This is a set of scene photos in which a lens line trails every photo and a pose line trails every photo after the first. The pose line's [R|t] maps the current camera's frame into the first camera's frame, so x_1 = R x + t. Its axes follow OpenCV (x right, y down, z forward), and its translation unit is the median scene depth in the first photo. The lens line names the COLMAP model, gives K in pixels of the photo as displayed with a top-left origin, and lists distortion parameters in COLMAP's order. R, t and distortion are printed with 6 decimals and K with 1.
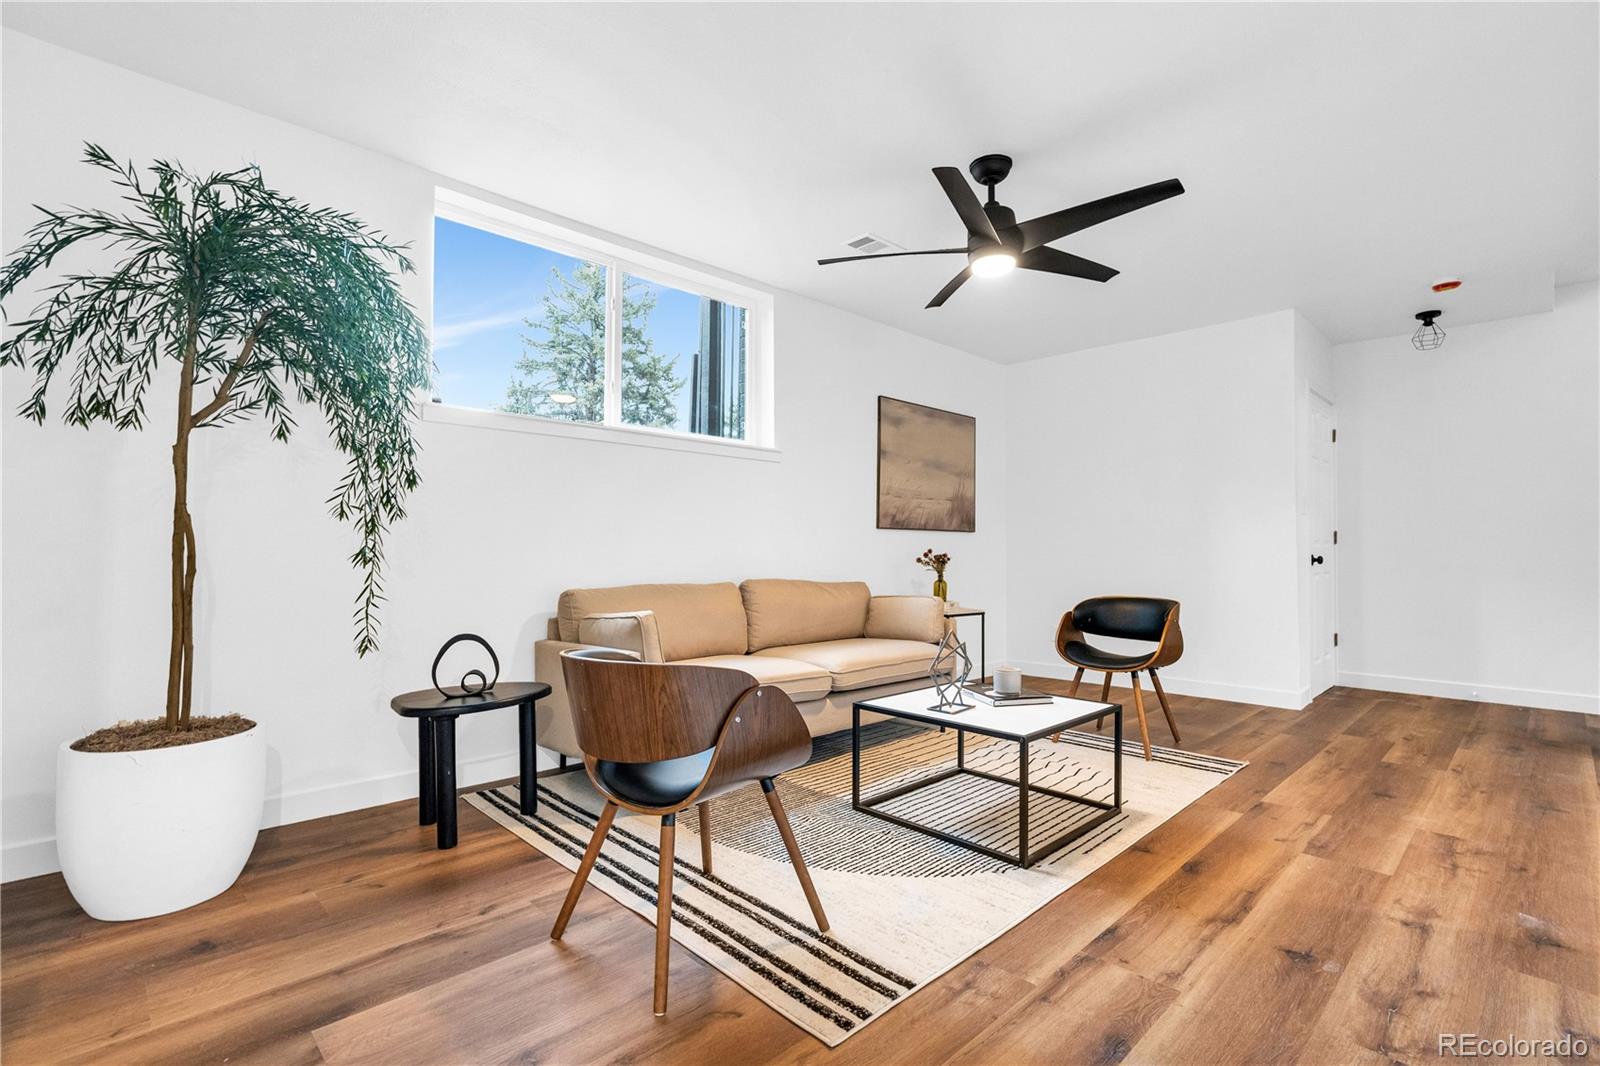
lens RADIAL K [[736.2, 0, 800.7], [0, 736.2, 538.0], [0, 0, 1]] dist [-0.010789, 0.001723]
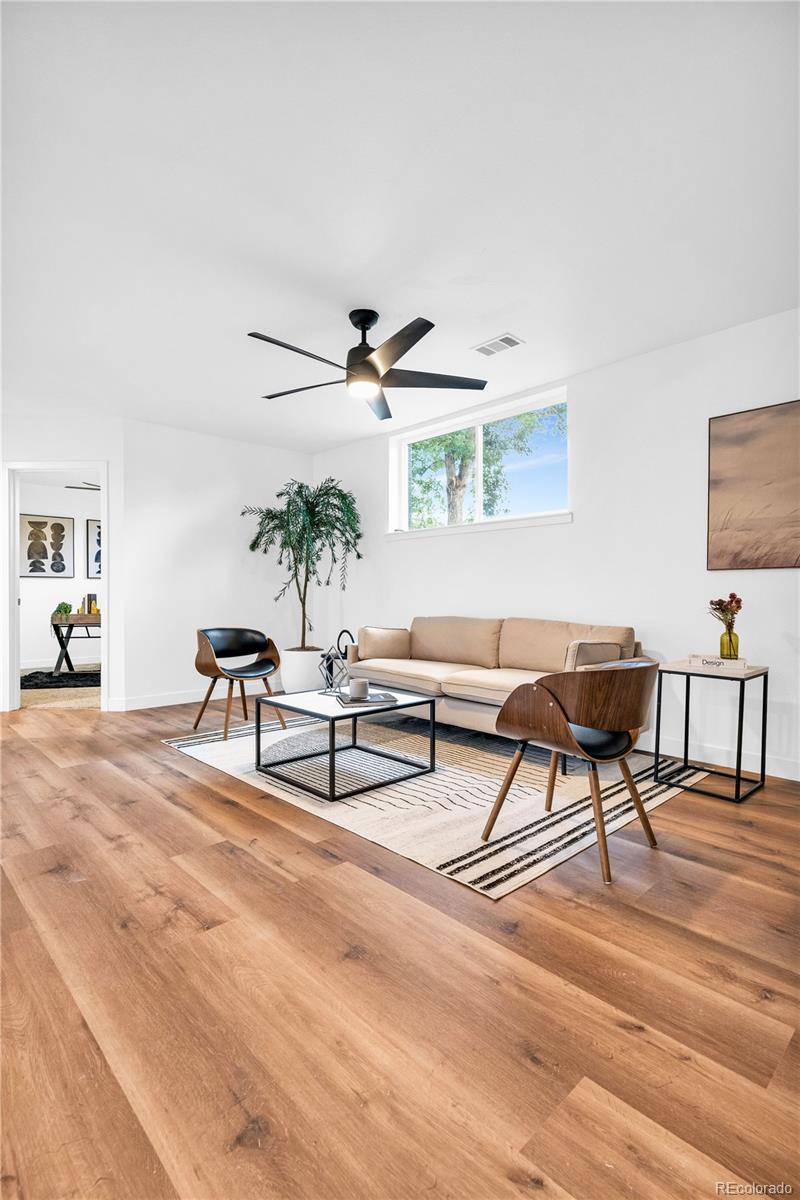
lens RADIAL K [[580.0, 0, 394.4], [0, 580.0, 606.1], [0, 0, 1]] dist [-0.004377, -0.000928]
pose [[-0.020053, 0.013248, -0.999711, 1.055784], [0.019357, 0.999730, 0.012860, 0.017356], [0.999612, -0.019094, -0.020304, 0.835971]]
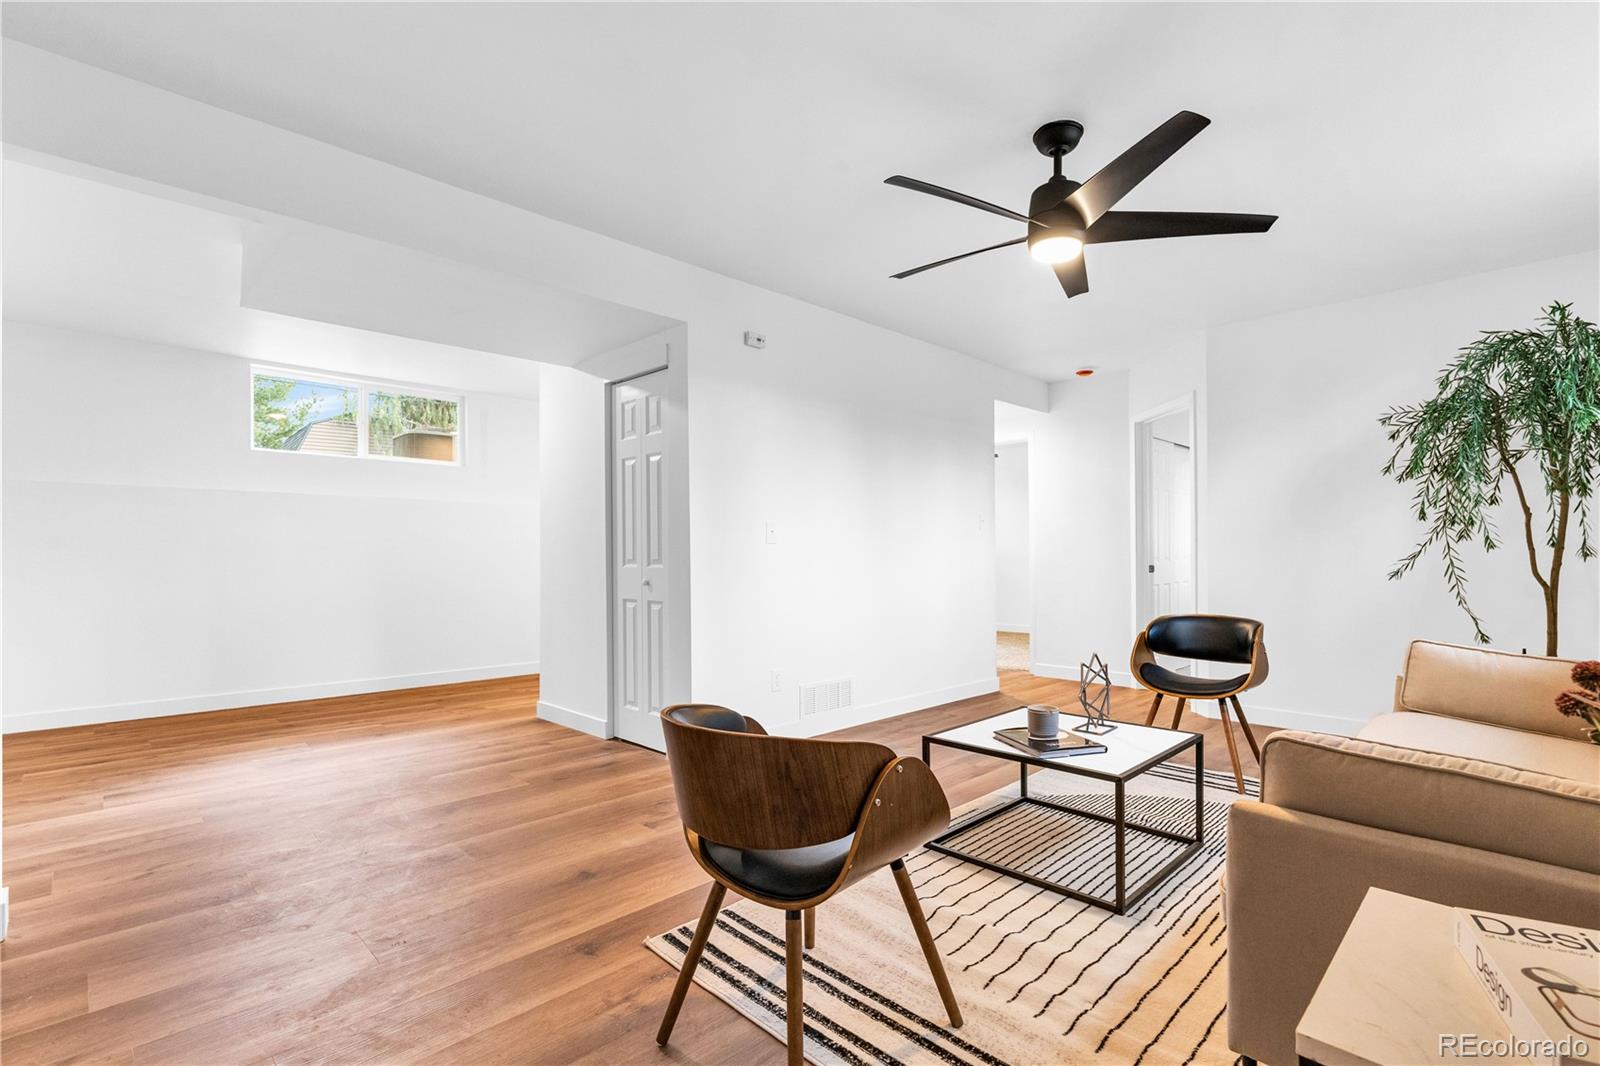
lens RADIAL K [[731.2, 0, 796.9], [0, 731.2, 552.2], [0, 0, 1]] dist [-0.003682, 0.000504]
pose [[-0.999998, 0.001396, 0.001473, 0.442314], [0.001366, 0.999802, -0.019877, 0.003413], [-0.001500, -0.019875, -0.999801, 1.451025]]
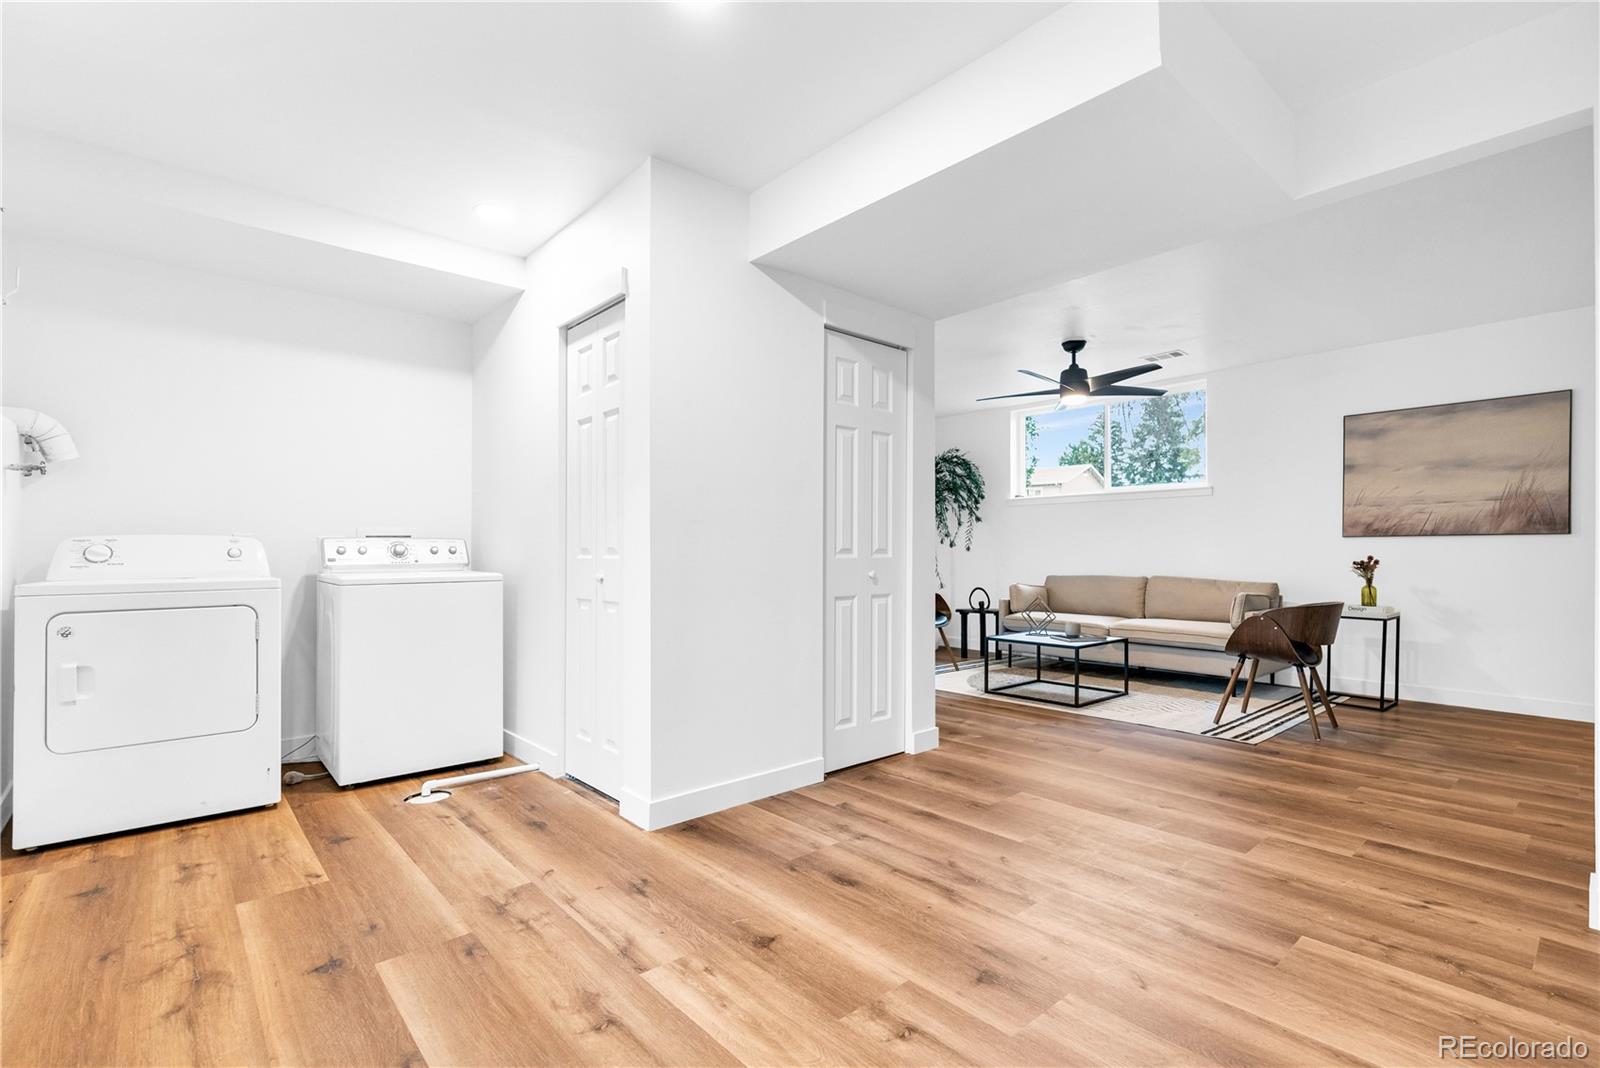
lens RADIAL K [[740.0, 0, 787.1], [0, 740.0, 556.1], [0, 0, 1]] dist [-0.001481, -0.000691]
pose [[-0.064590, 0.000499, -0.997912, 1.649959], [0.020409, 0.999791, -0.000821, -0.001097], [0.997703, -0.020419, -0.064587, 0.317945]]
